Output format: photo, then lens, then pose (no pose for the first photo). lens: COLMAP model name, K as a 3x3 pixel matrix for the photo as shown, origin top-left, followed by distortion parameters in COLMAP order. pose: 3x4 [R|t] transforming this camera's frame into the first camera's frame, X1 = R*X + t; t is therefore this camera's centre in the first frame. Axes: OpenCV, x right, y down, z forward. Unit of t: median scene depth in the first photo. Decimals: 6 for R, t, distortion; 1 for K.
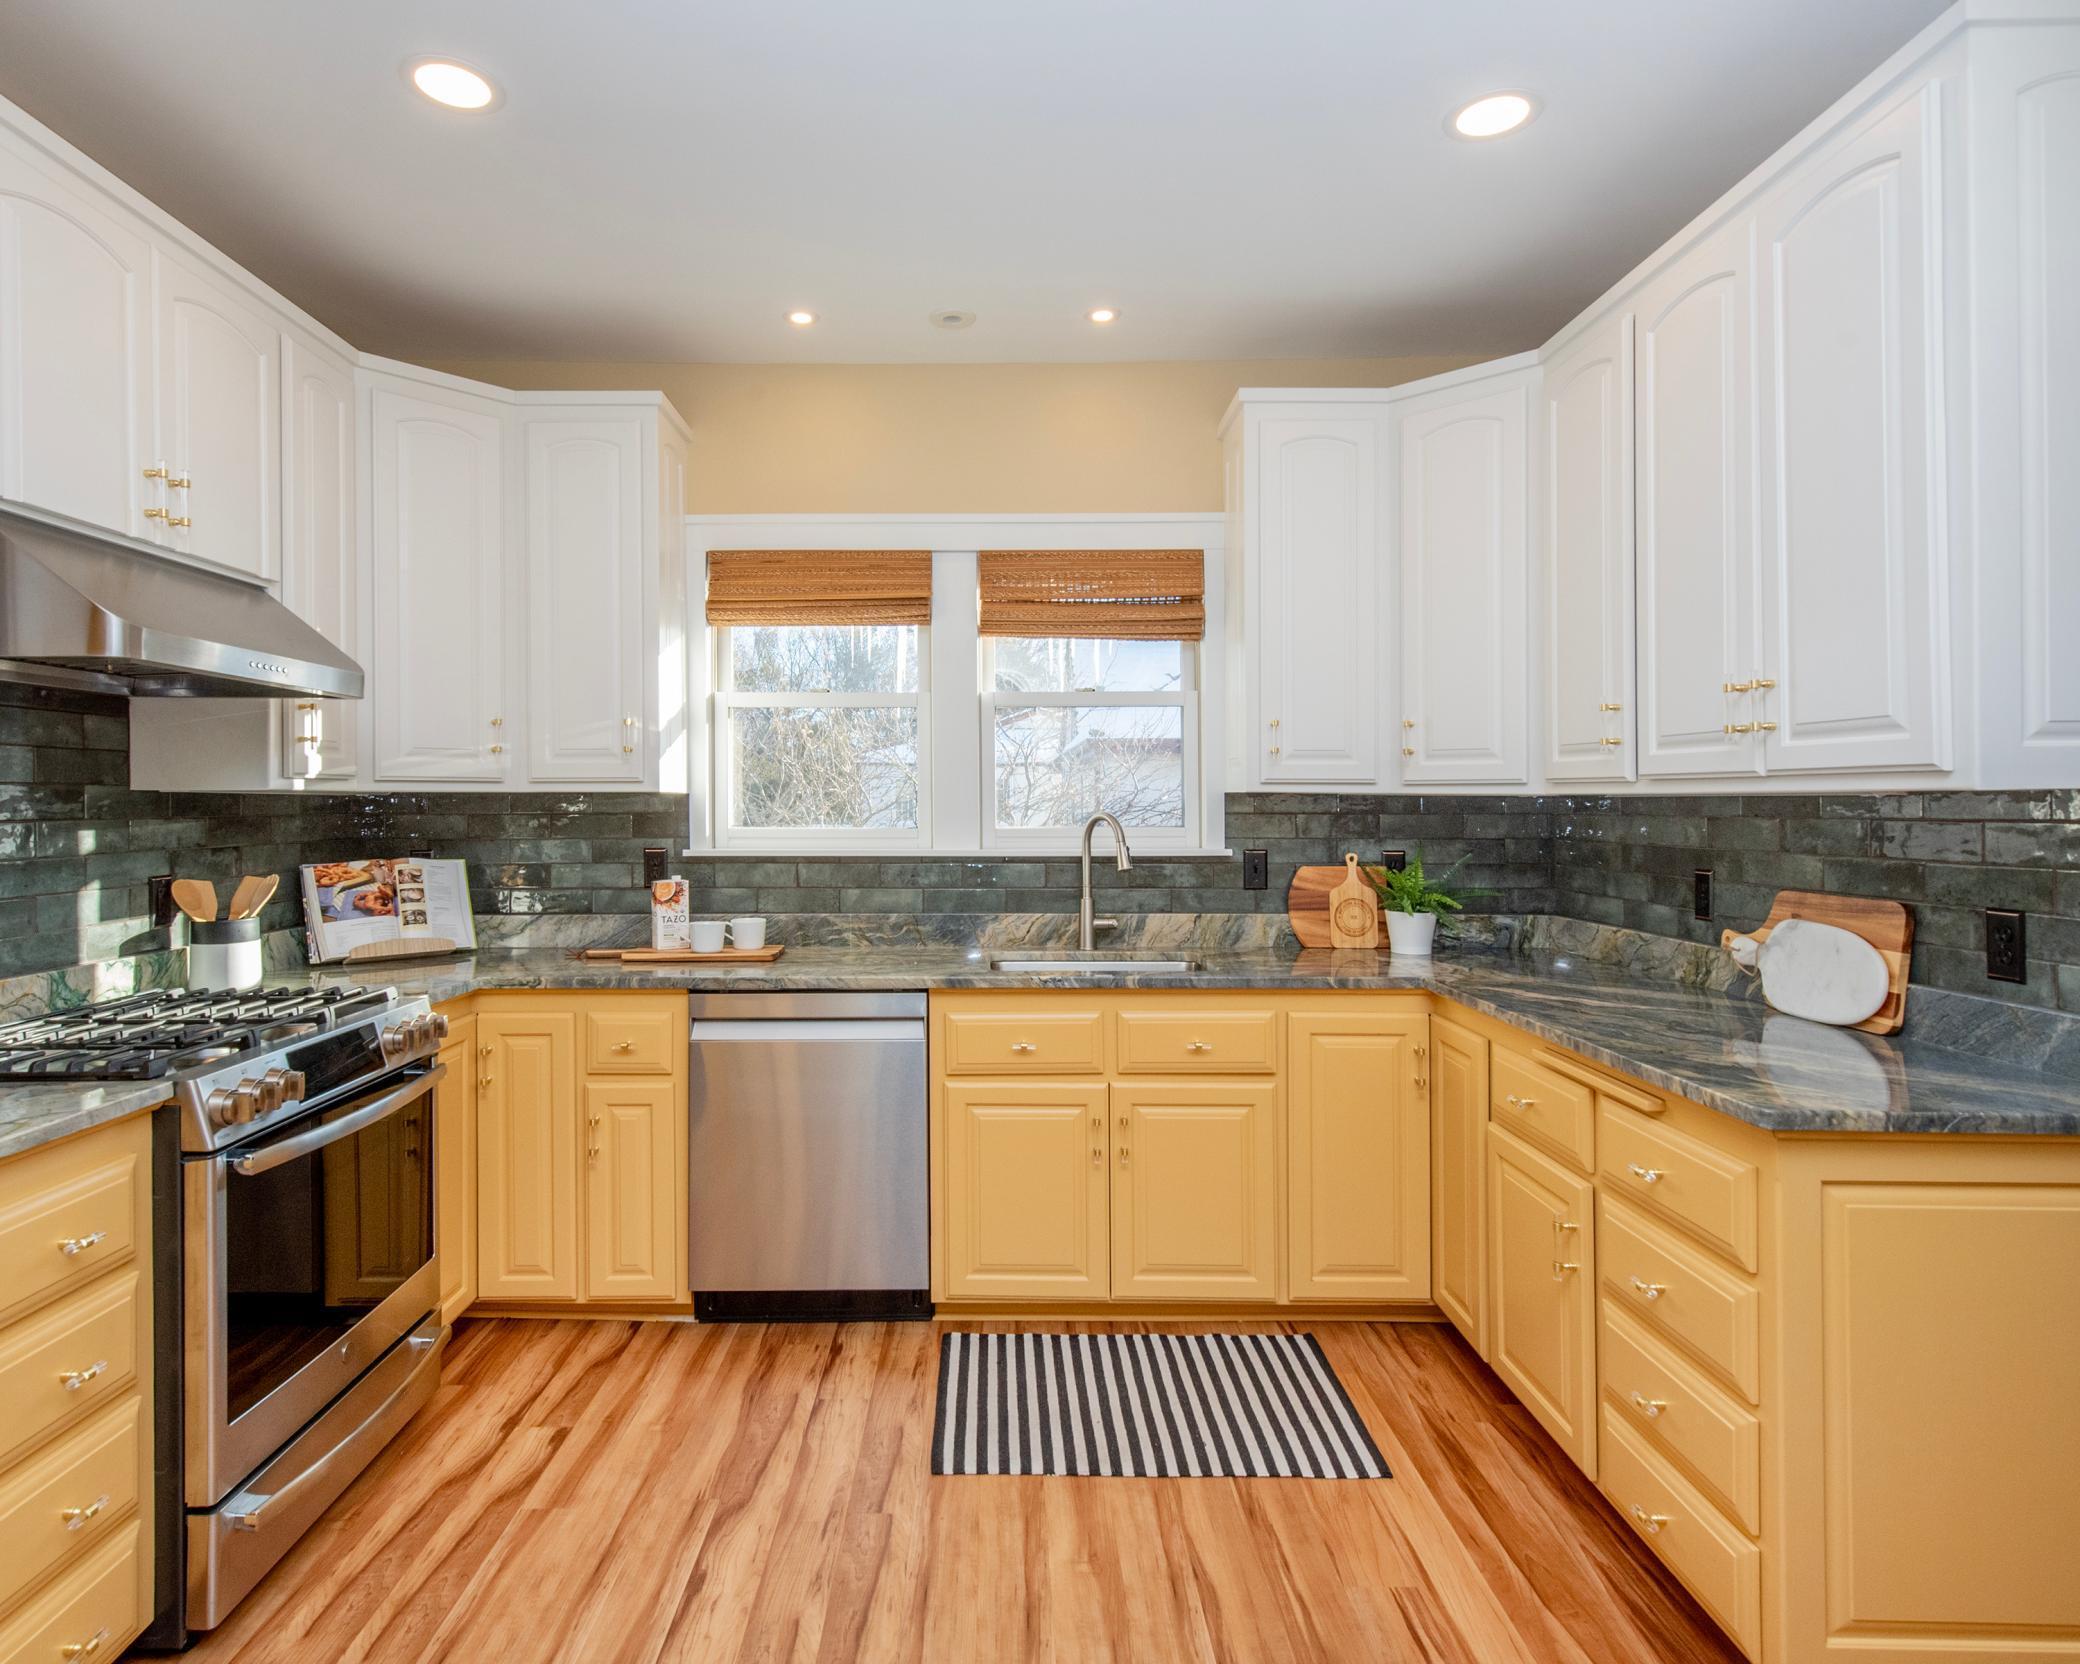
lens RADIAL K [[1096.0, 0, 1040.6], [0, 1096.0, 810.5], [0, 0, 1]] dist [-0.000491, 0.000671]
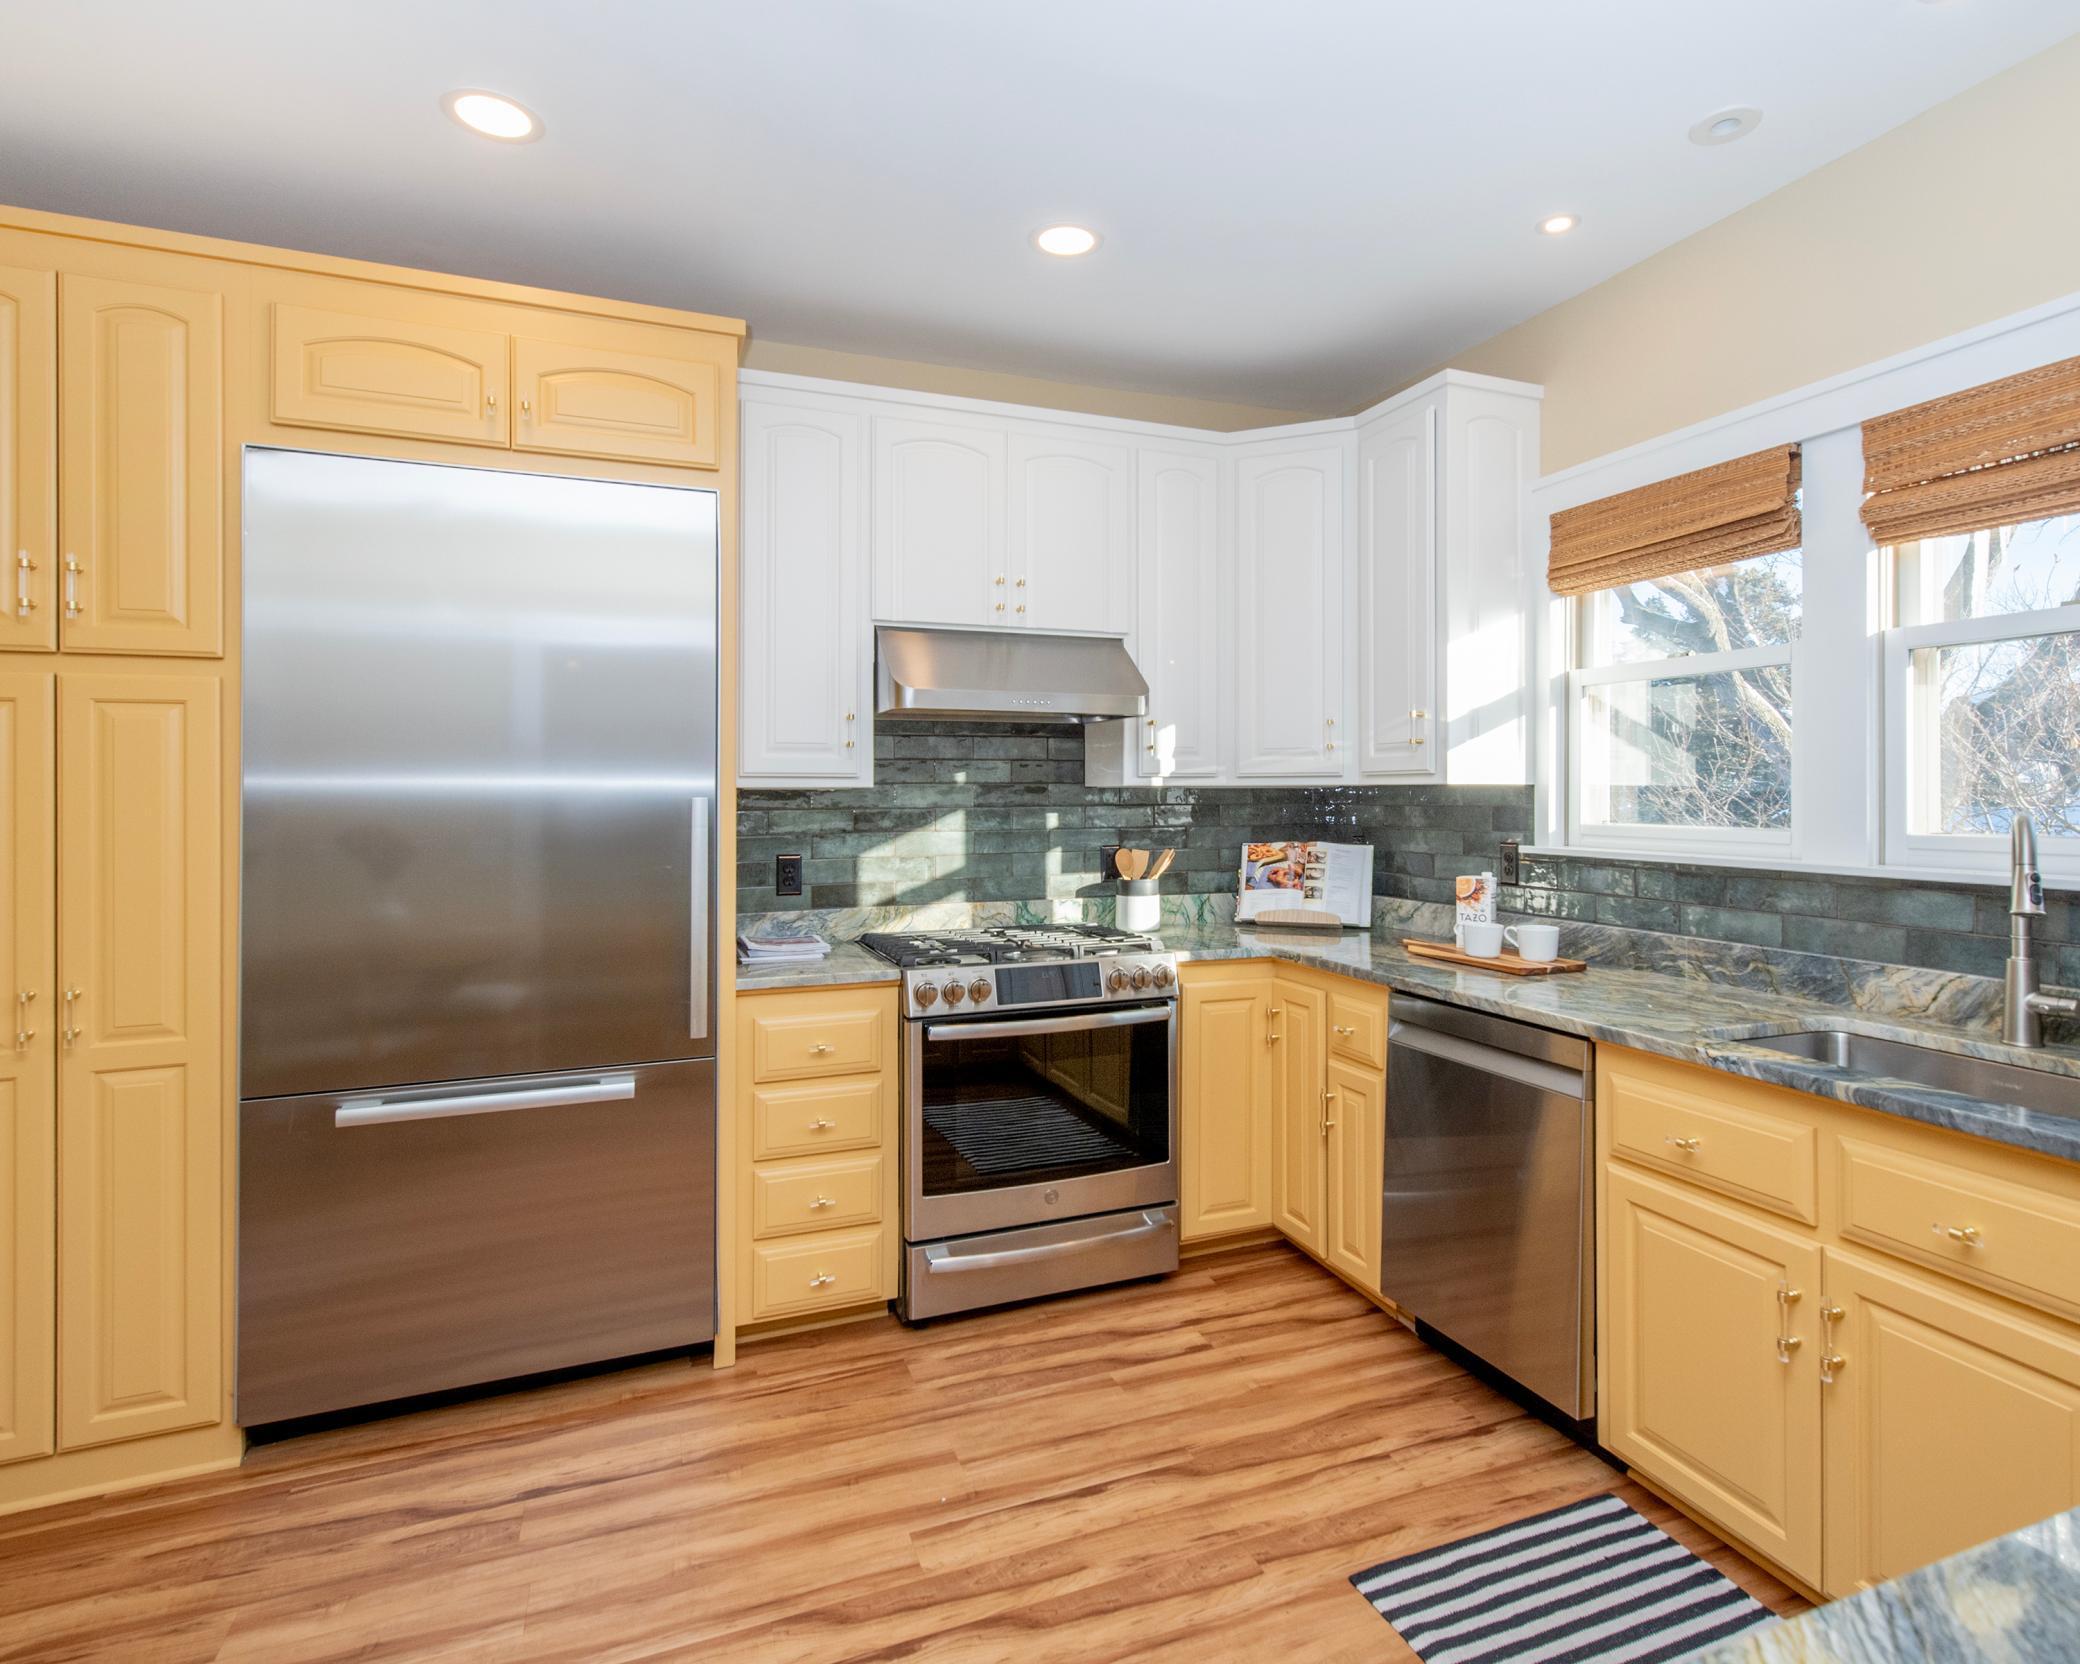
lens RADIAL K [[1096.0, 0, 1077.1], [0, 1096.0, 803.4], [0, 0, 1]] dist [-0.000491, 0.000671]
pose [[0.386724, 0.009202, -0.922150, 0.415723], [-0.004681, 0.999957, 0.008015, -0.006017], [0.922184, 0.001217, 0.386750, 0.322187]]
